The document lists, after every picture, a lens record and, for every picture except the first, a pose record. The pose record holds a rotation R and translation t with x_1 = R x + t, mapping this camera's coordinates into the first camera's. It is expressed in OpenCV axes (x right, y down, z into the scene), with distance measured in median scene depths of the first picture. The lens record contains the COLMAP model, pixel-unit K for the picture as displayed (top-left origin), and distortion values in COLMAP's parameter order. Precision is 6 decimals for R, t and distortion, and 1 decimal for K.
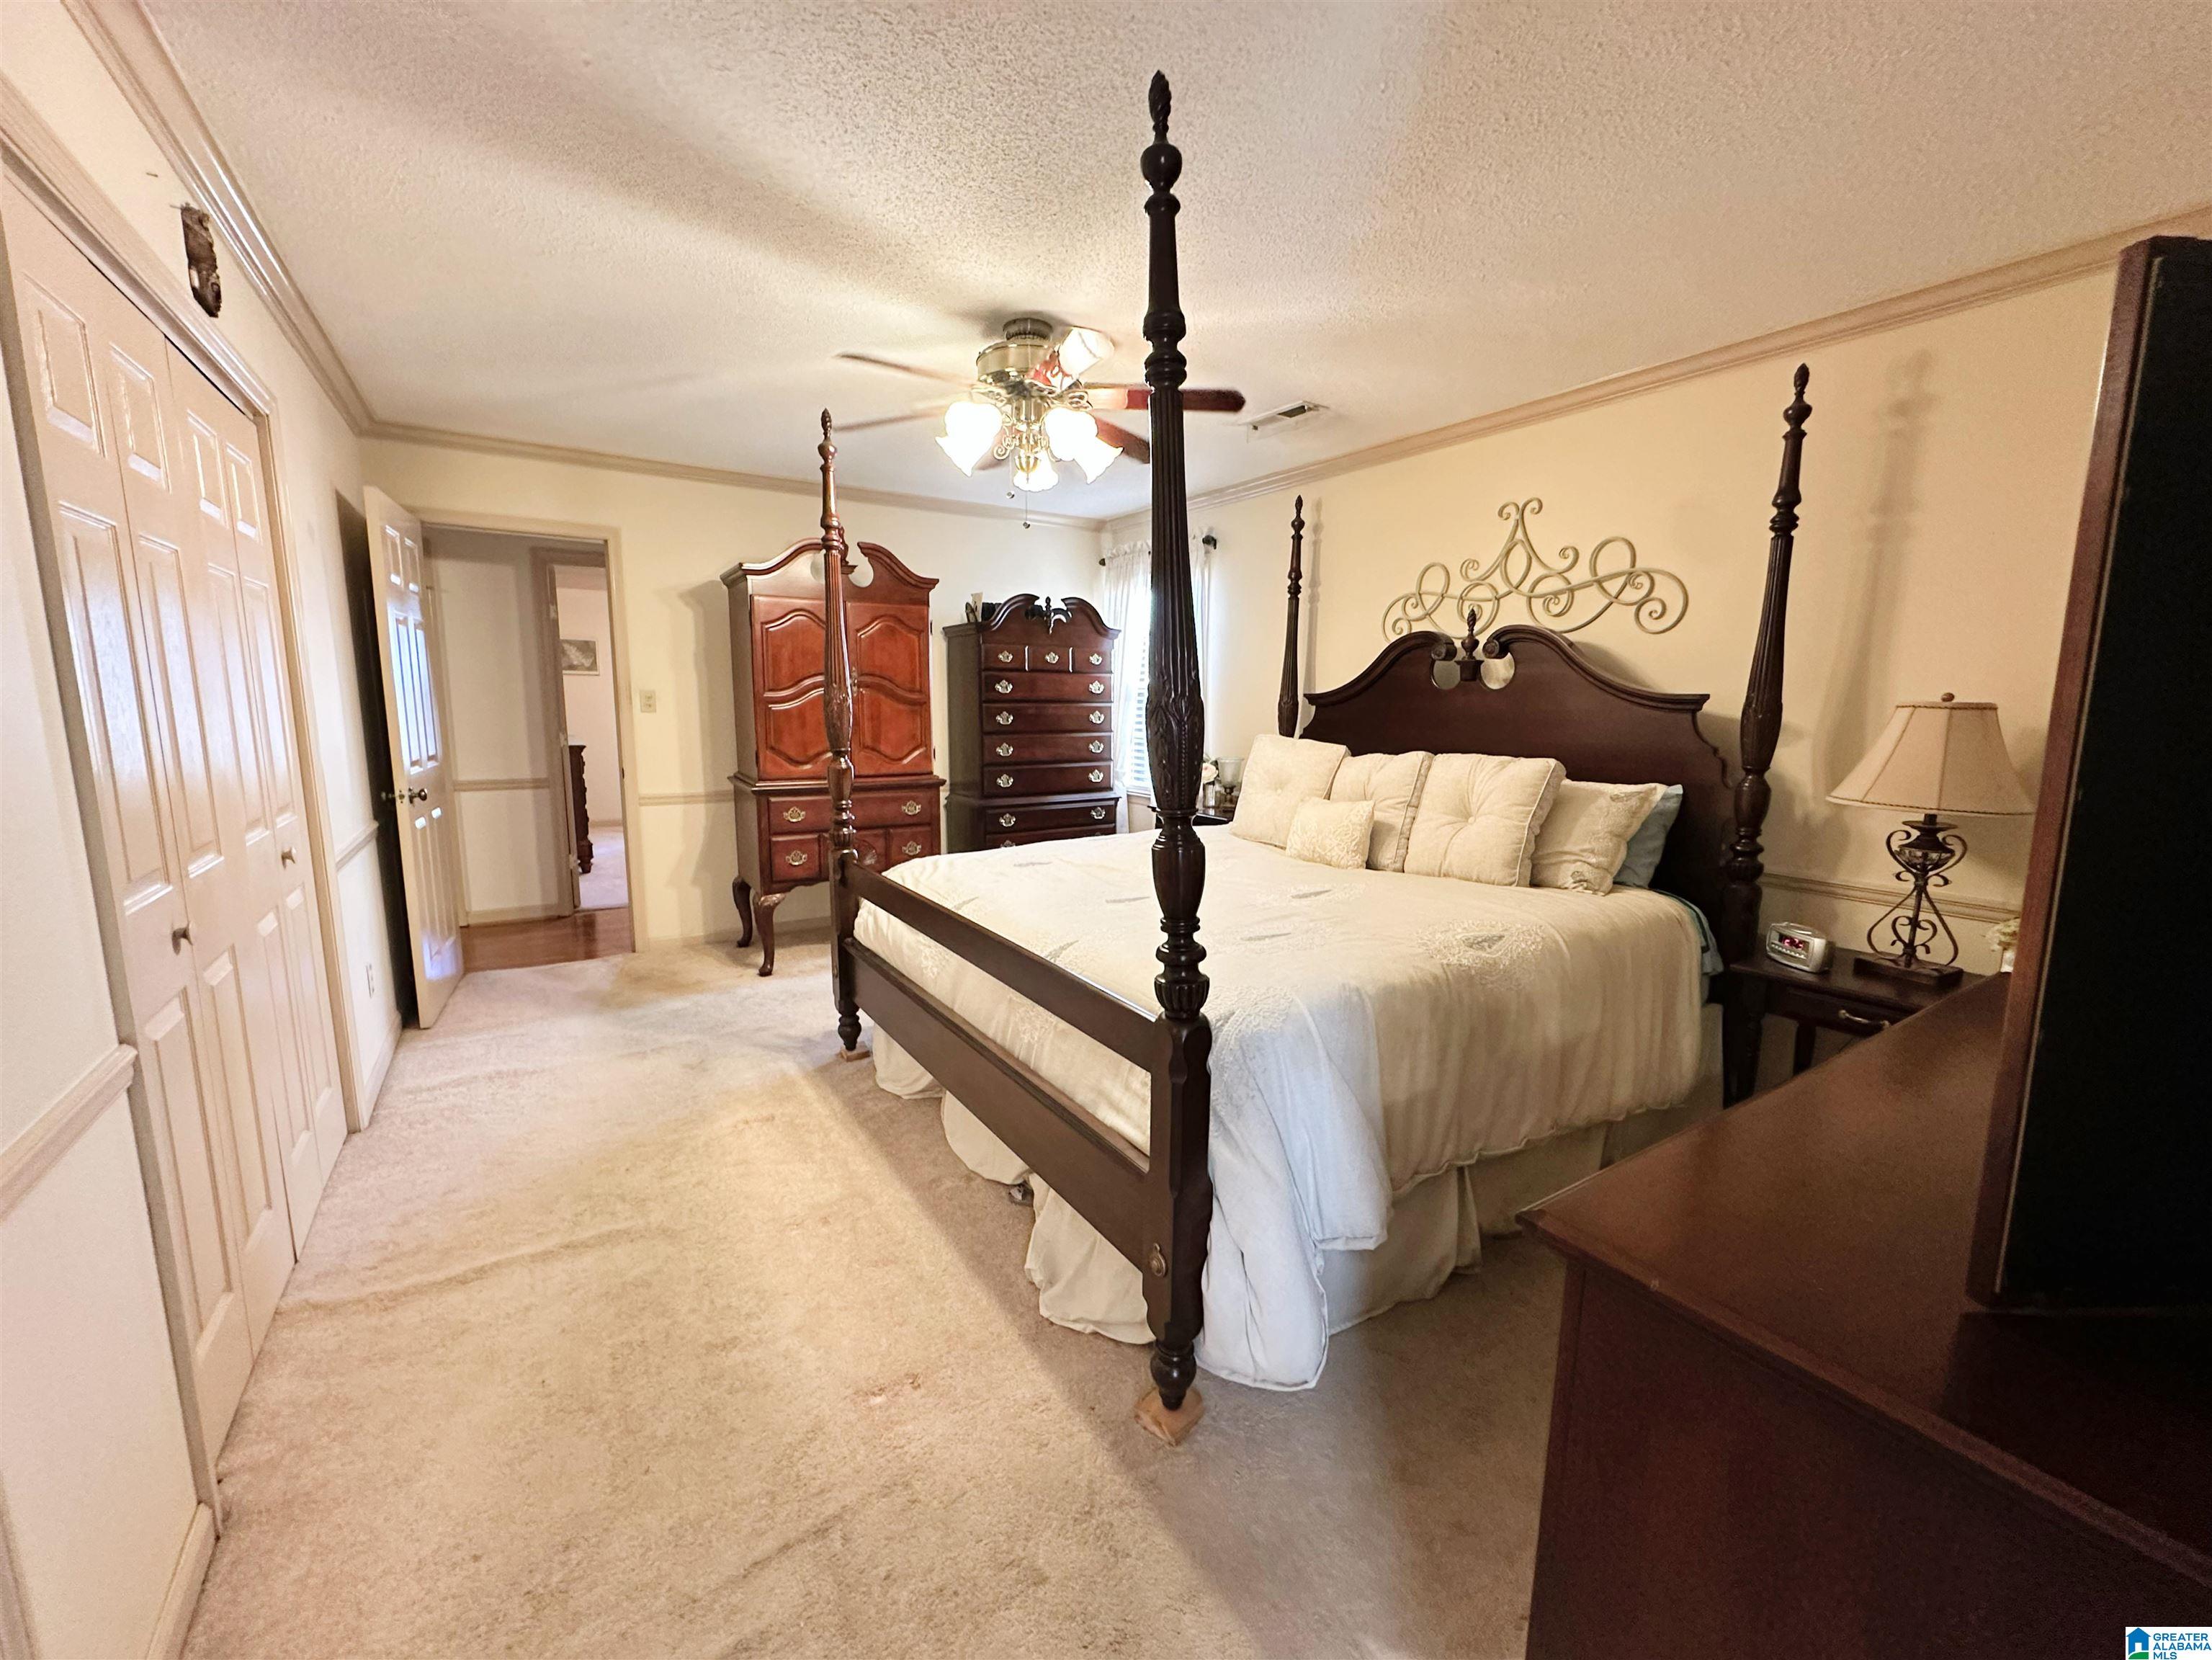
lens RADIAL K [[878.3, 0, 1106.5], [0, 878.3, 828.6], [0, 0, 1]] dist [-0.004957, 0.001060]
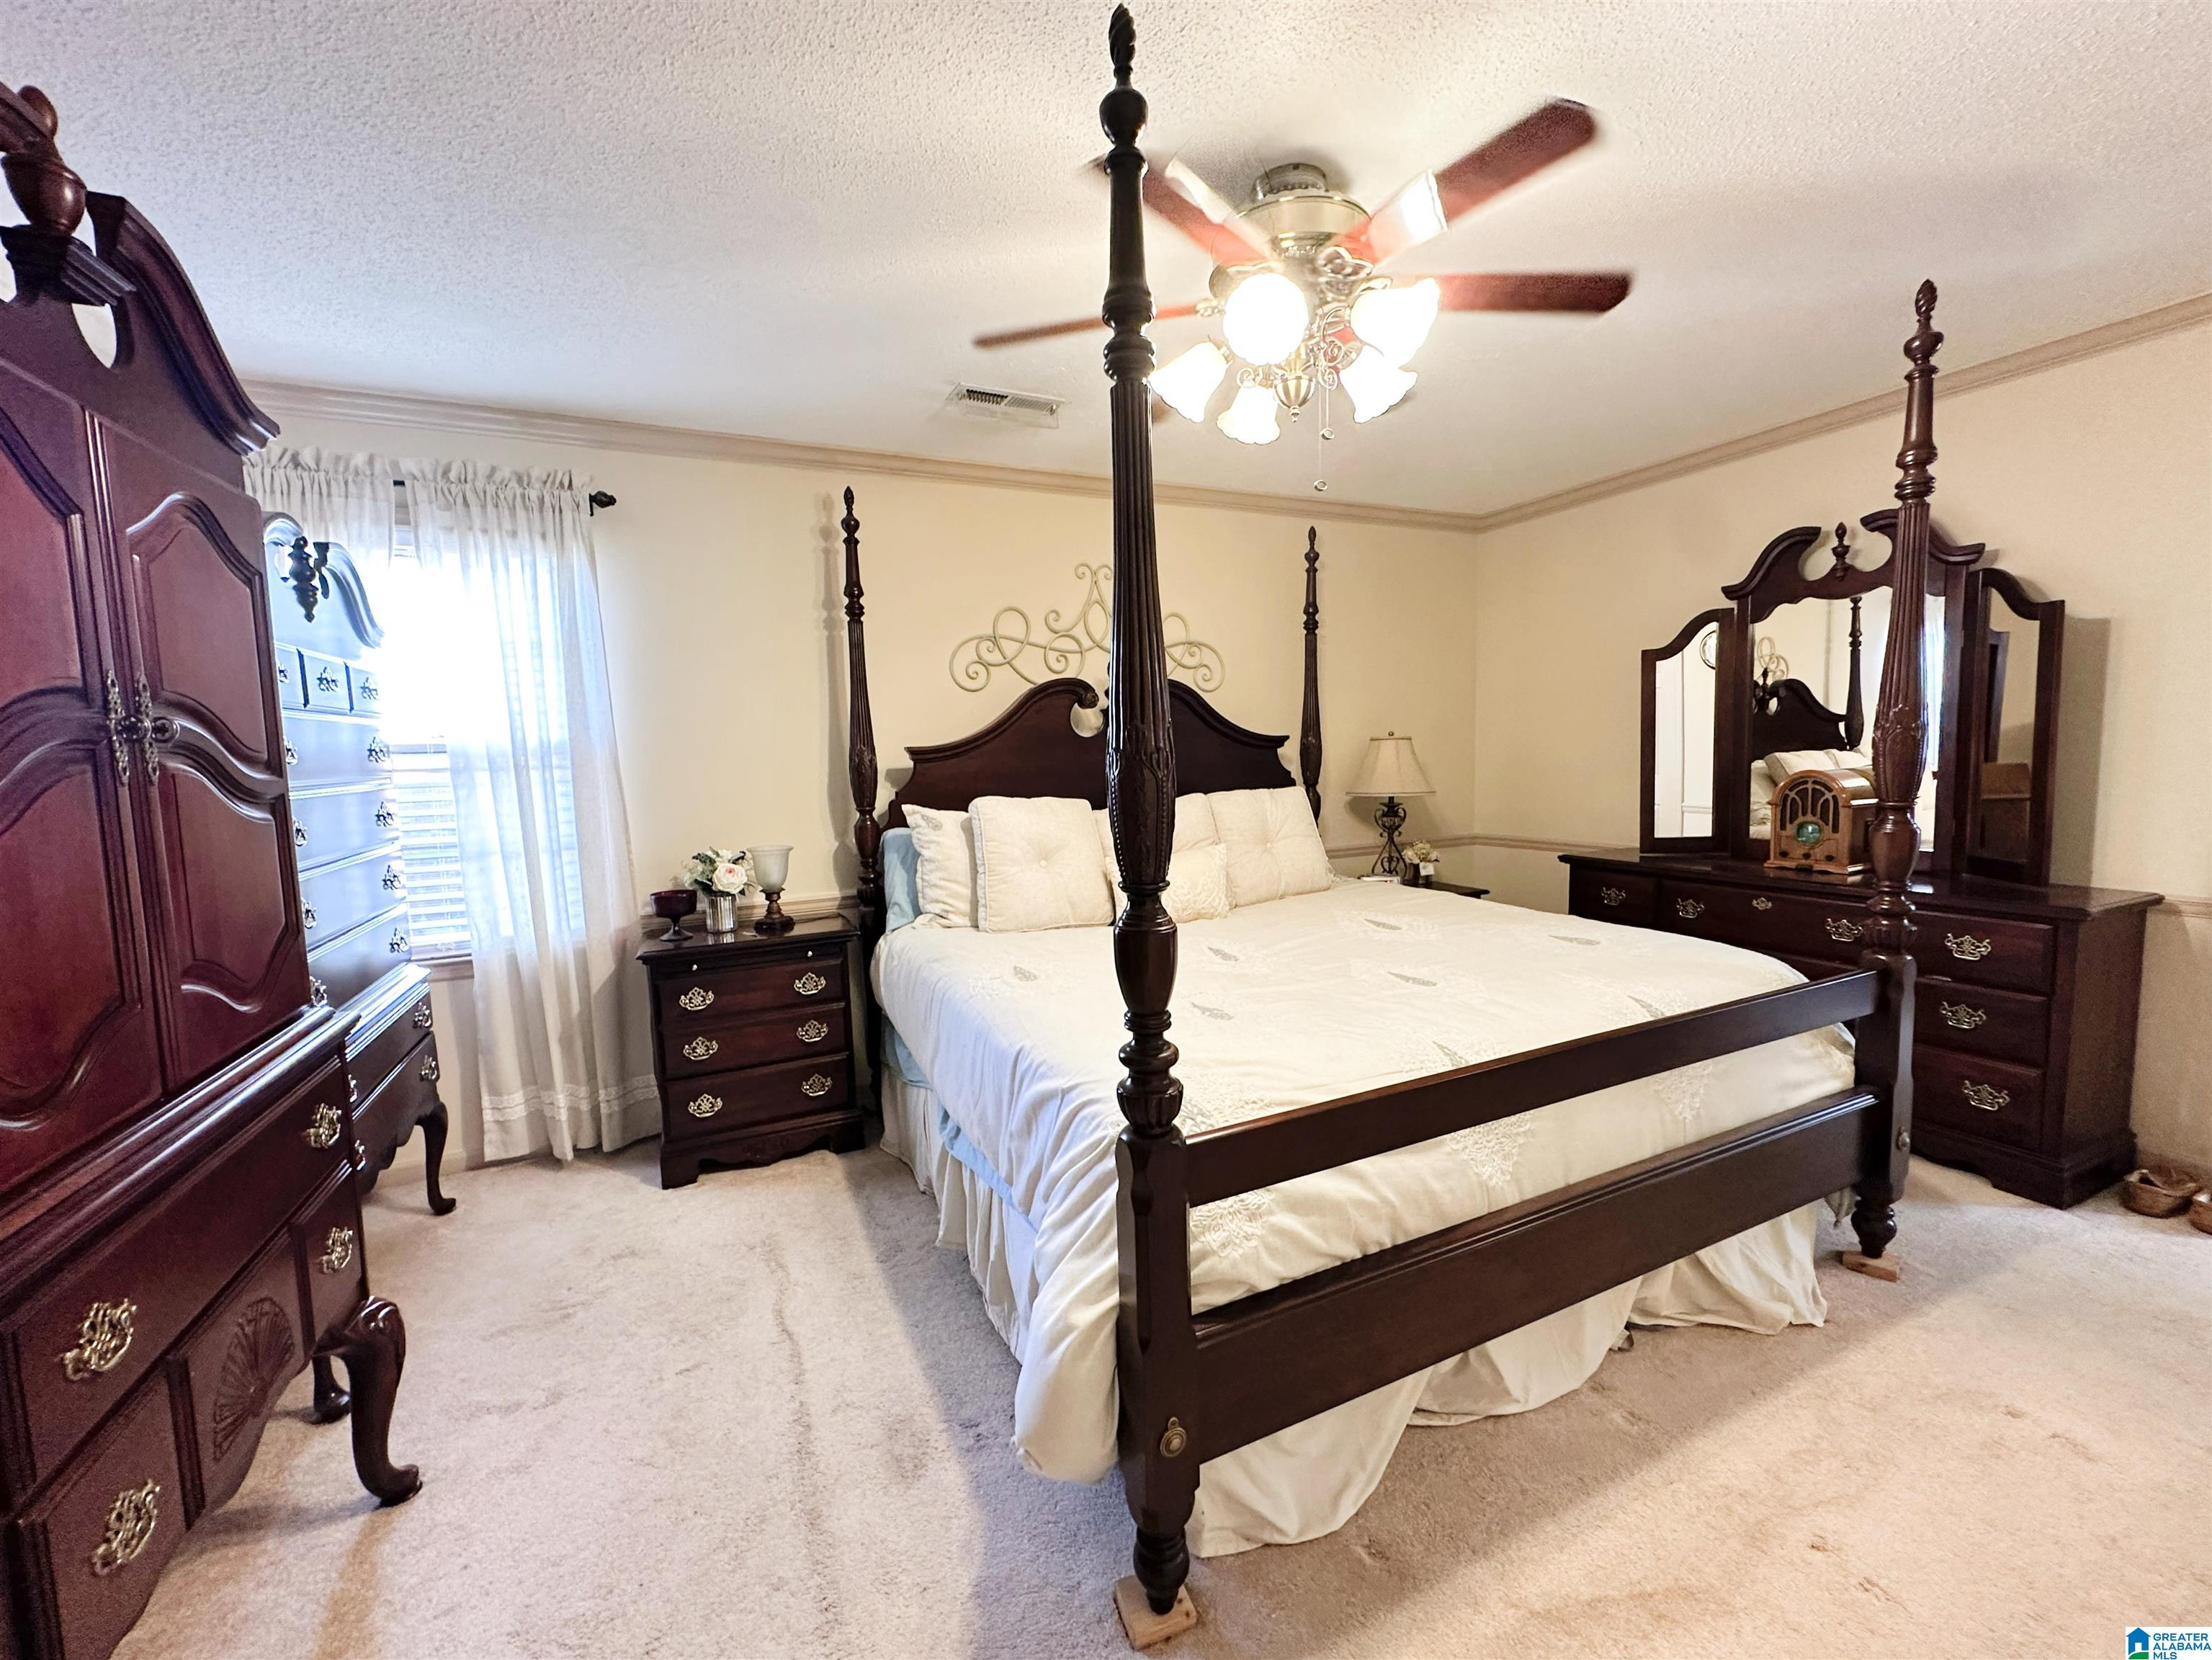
lens RADIAL K [[878.3, 0, 1108.1], [0, 878.3, 833.6], [0, 0, 1]] dist [-0.004957, 0.001060]
pose [[0.138437, -0.105634, 0.984722, -0.631138], [0.181840, 0.980103, 0.079575, -0.131138], [-0.973535, 0.168045, 0.154891, 0.873522]]
